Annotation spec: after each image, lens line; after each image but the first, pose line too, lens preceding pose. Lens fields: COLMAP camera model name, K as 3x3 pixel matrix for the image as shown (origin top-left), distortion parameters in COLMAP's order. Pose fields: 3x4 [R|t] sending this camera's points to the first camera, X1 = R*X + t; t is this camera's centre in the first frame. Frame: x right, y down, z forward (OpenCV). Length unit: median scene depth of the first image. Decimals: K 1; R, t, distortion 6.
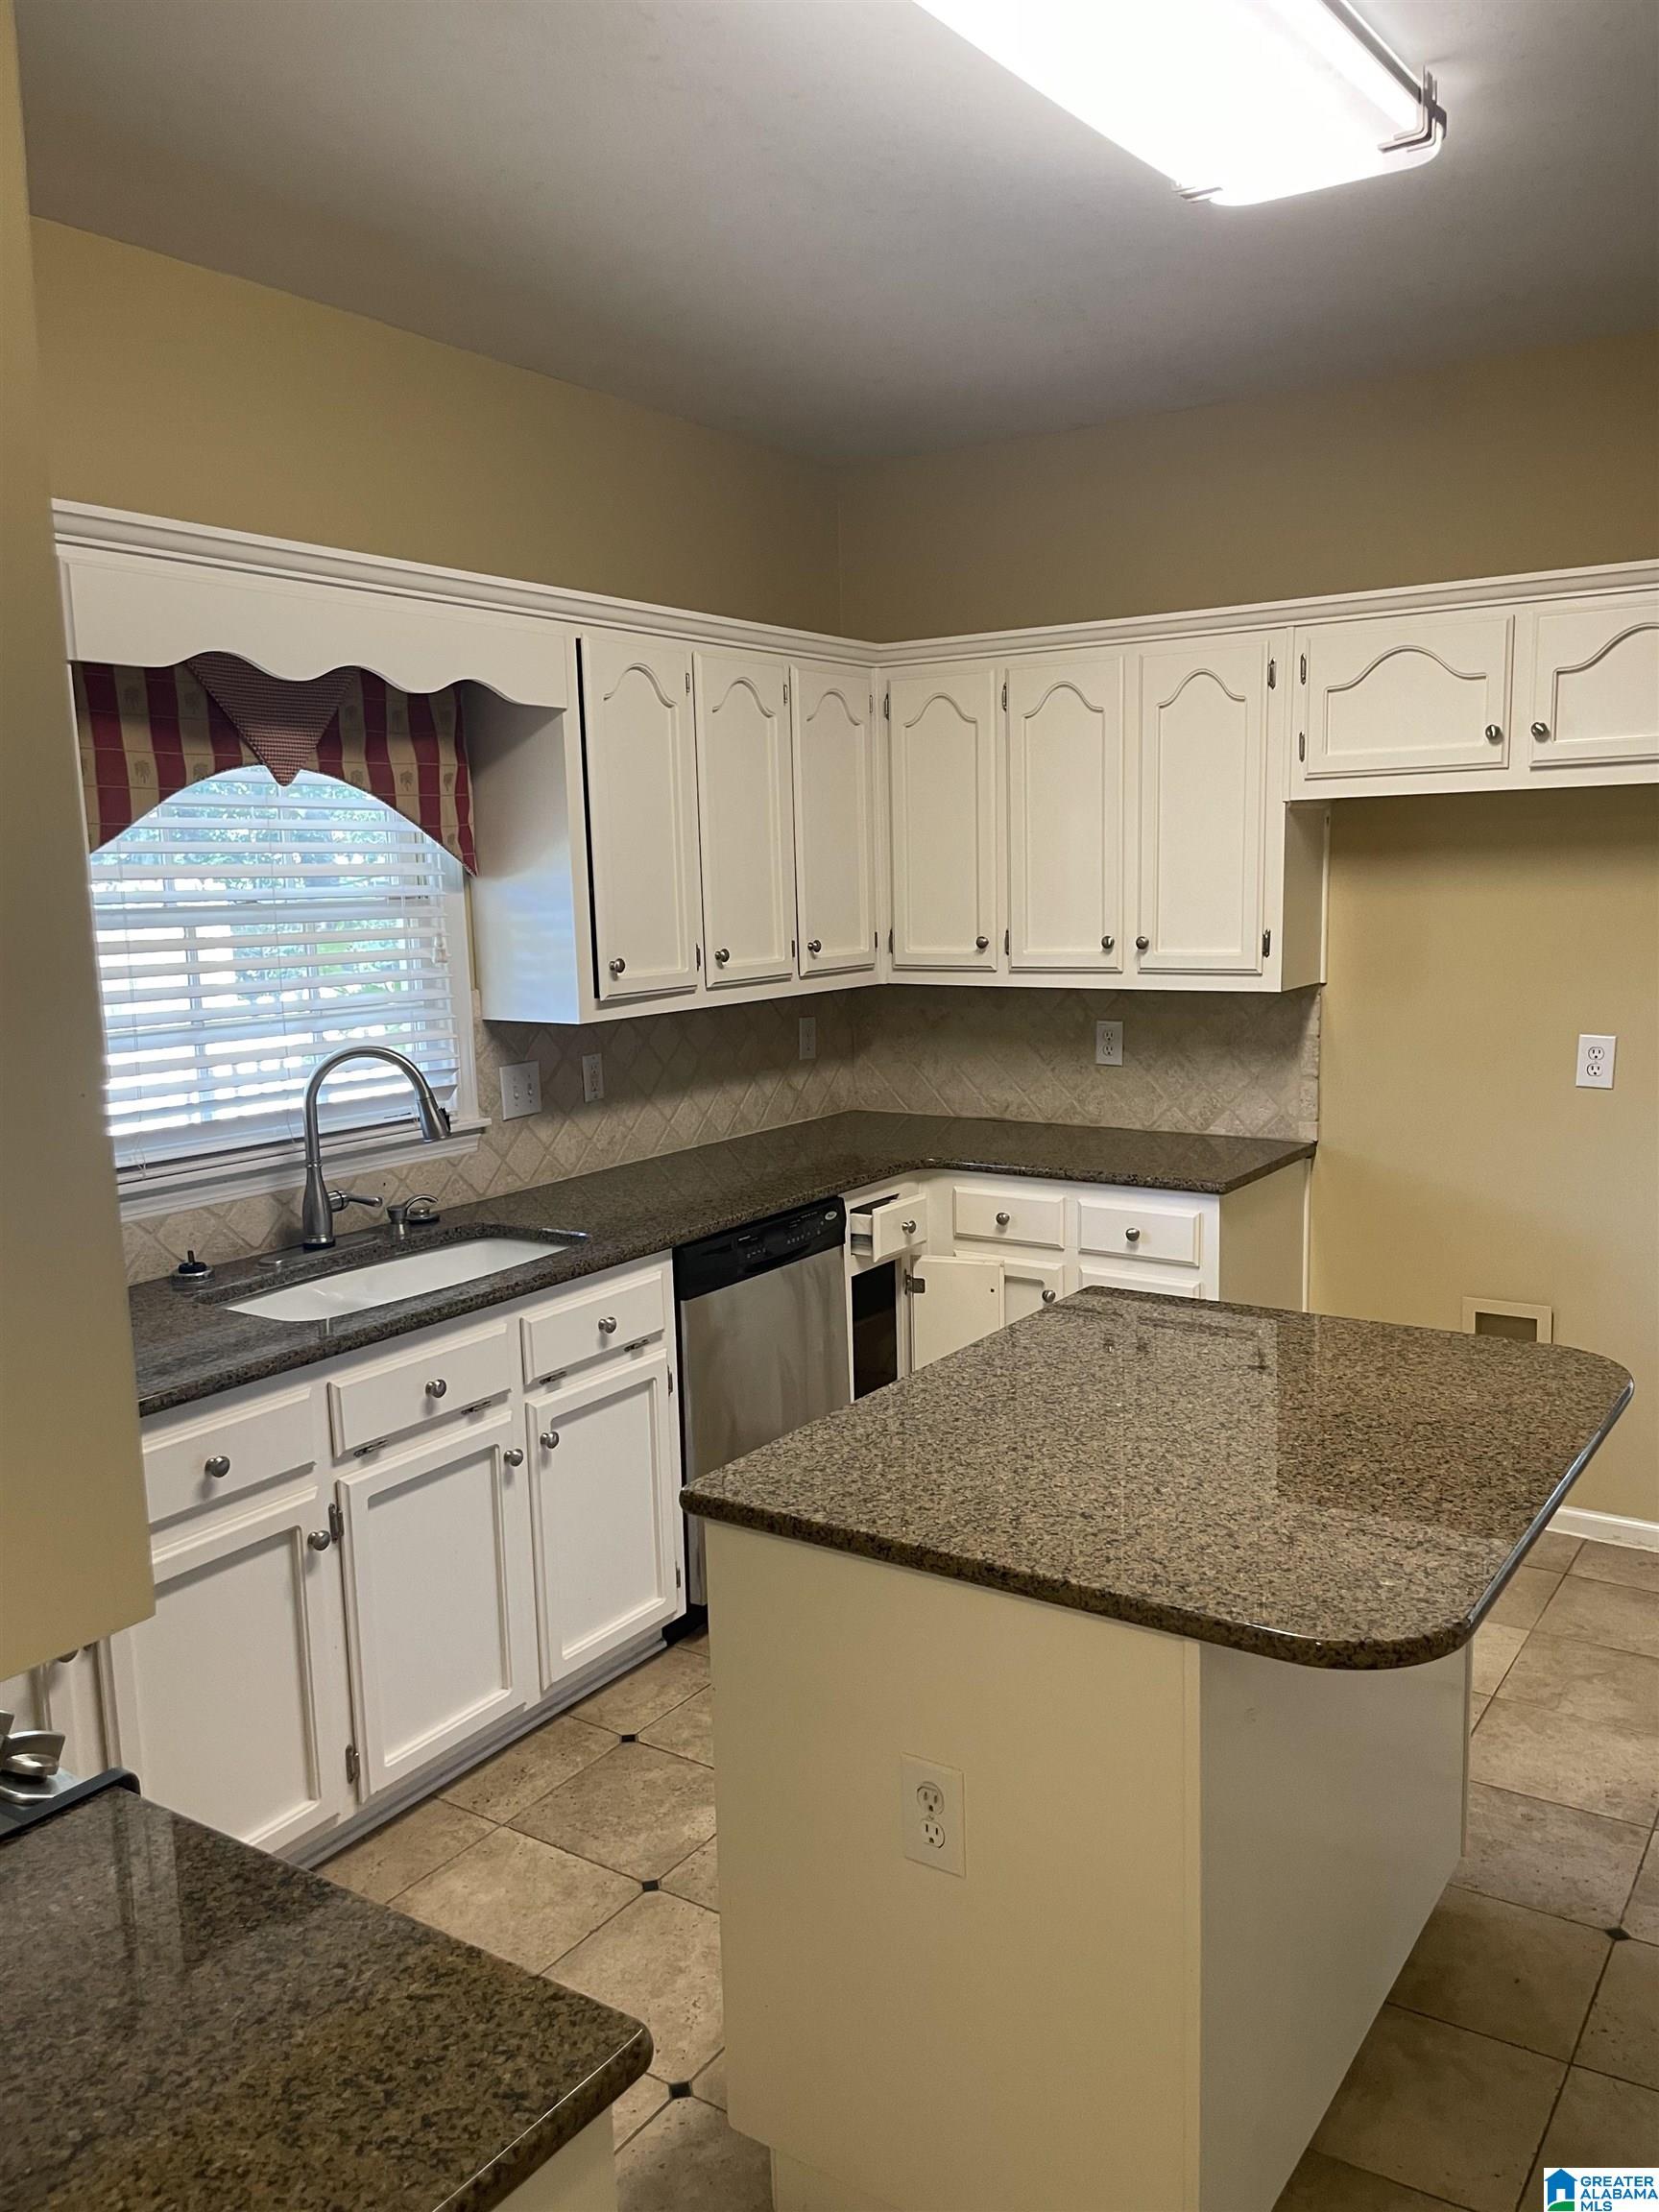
lens RADIAL K [[1672.9, 0, 829.4], [0, 1672.9, 1125.8], [0, 0, 1]] dist [0.105866, -0.170136]
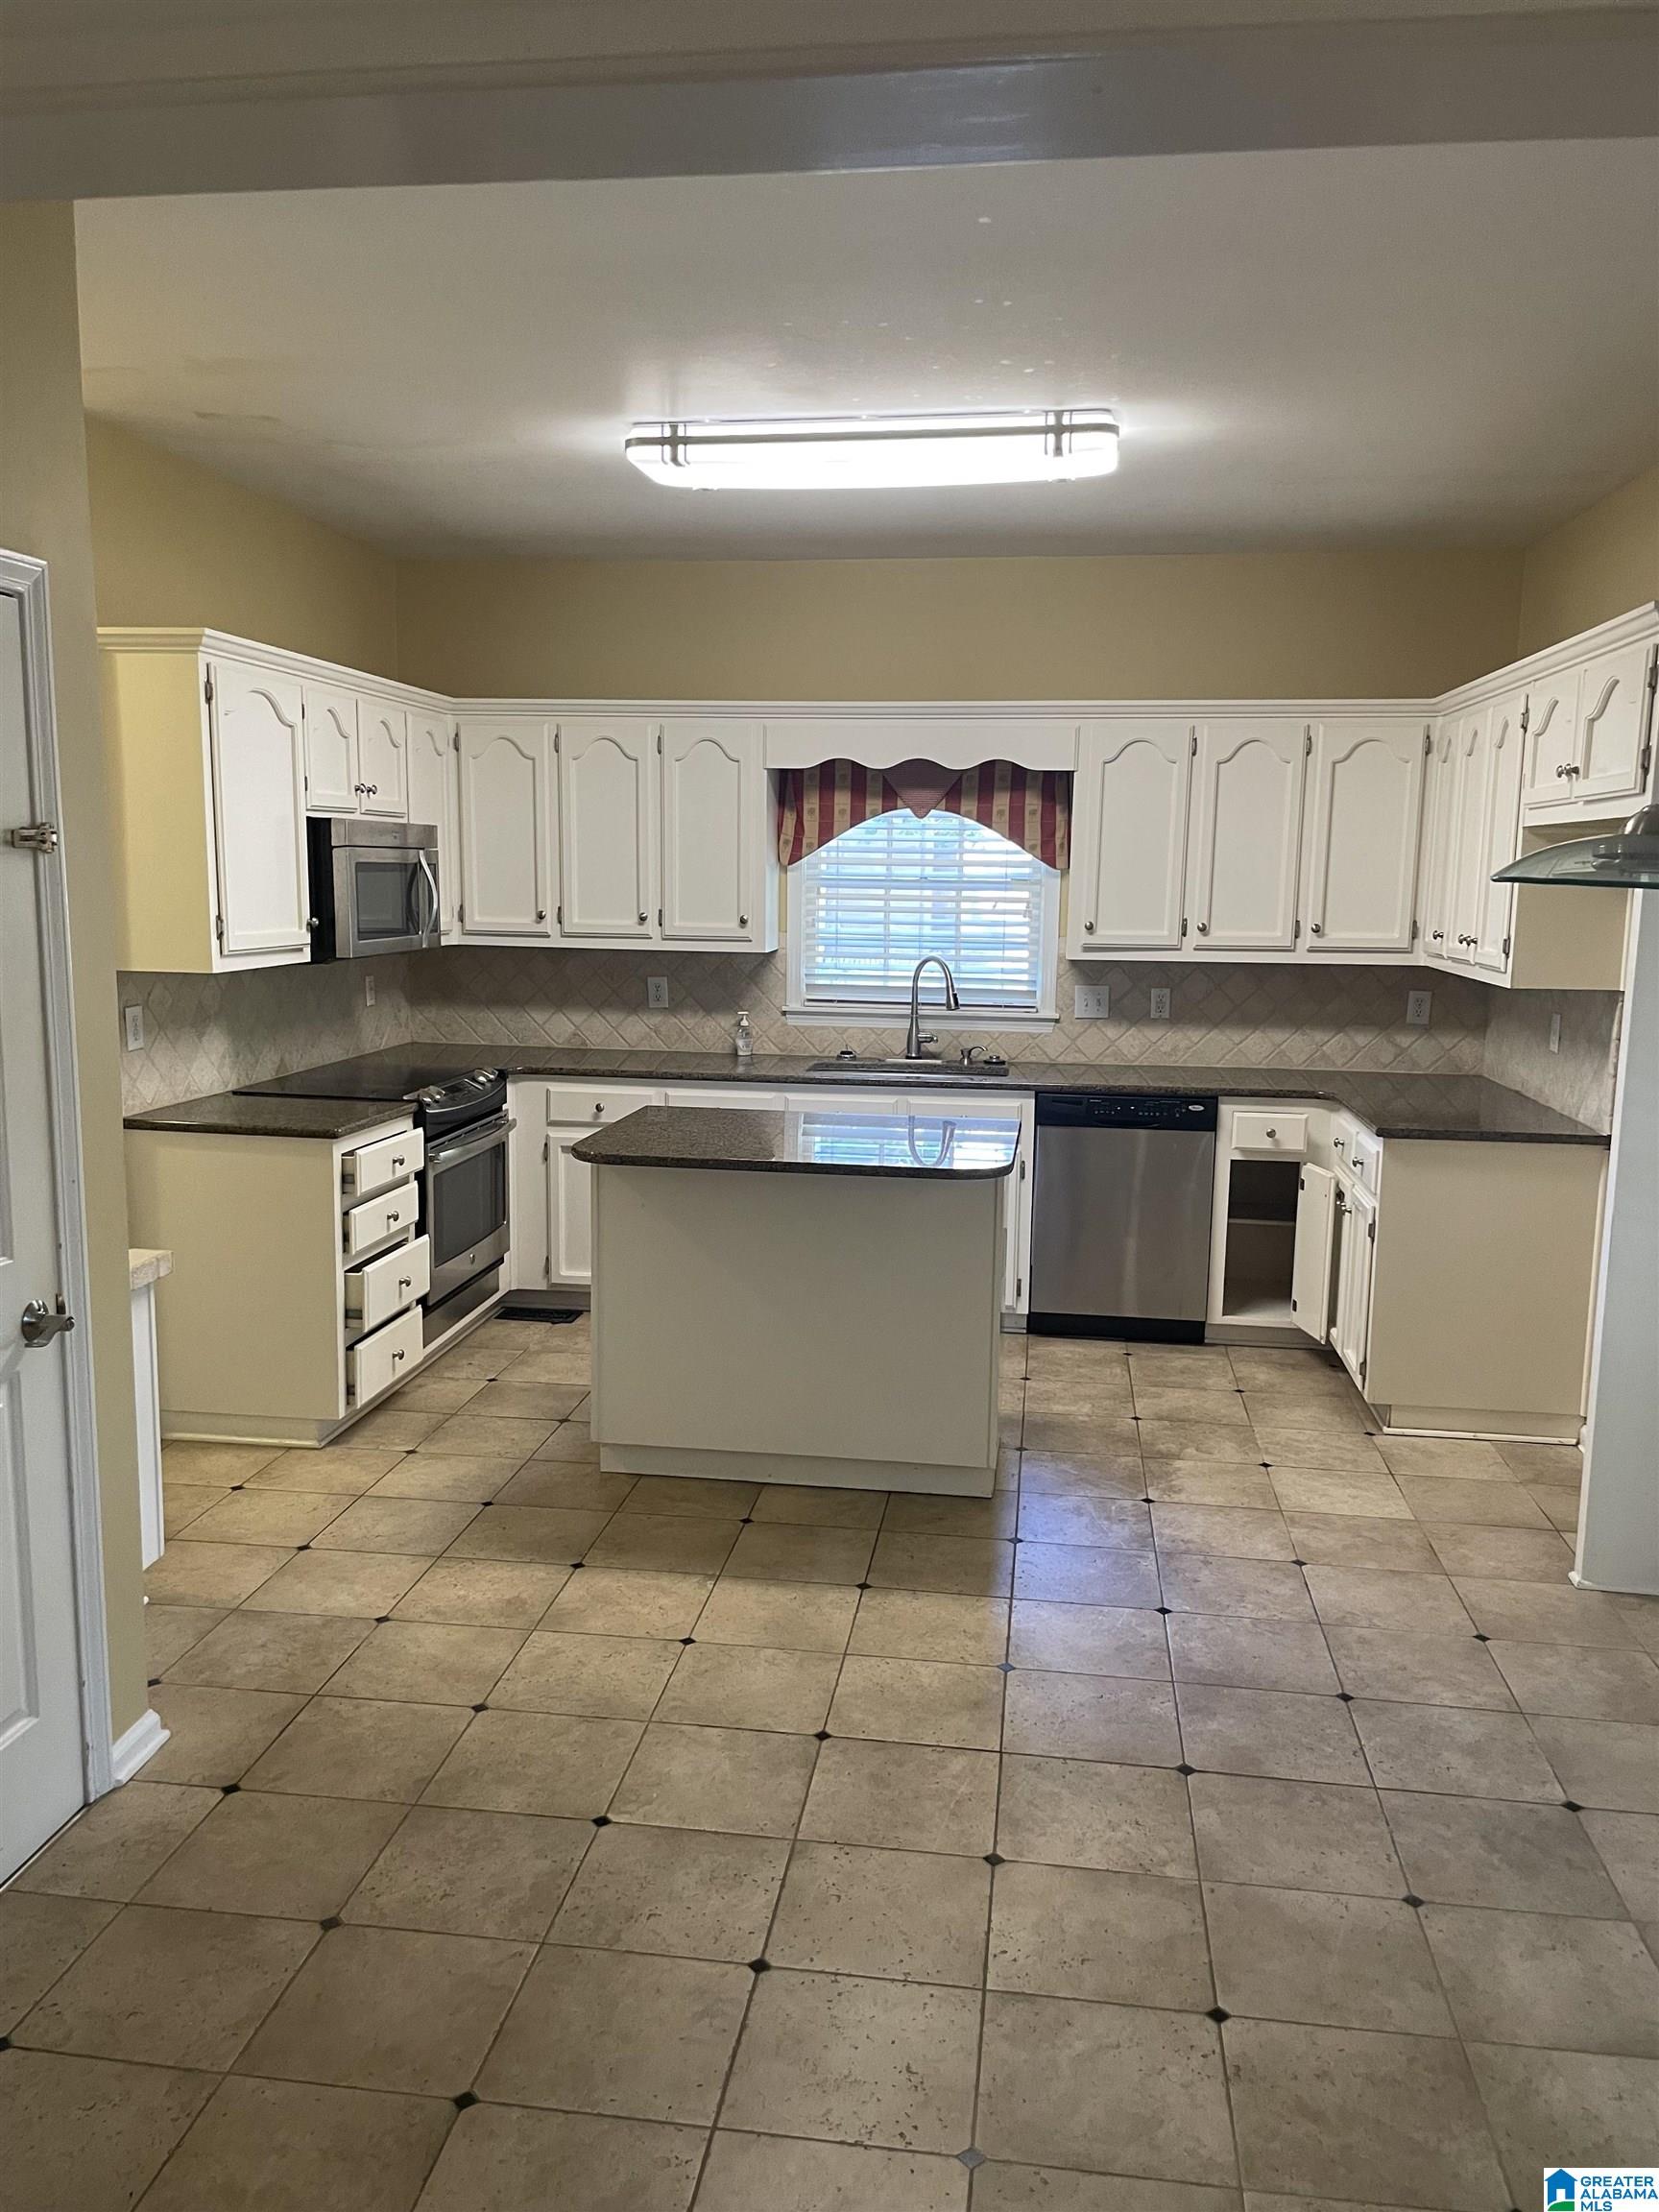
lens RADIAL K [[1672.9, 0, 829.4], [0, 1672.9, 1125.8], [0, 0, 1]] dist [0.105866, -0.170136]
pose [[0.433844, 0.167232, -0.885332, 1.296986], [-0.162894, 0.980989, 0.105477, -0.037377], [0.886140, 0.098455, 0.452837, 0.059293]]
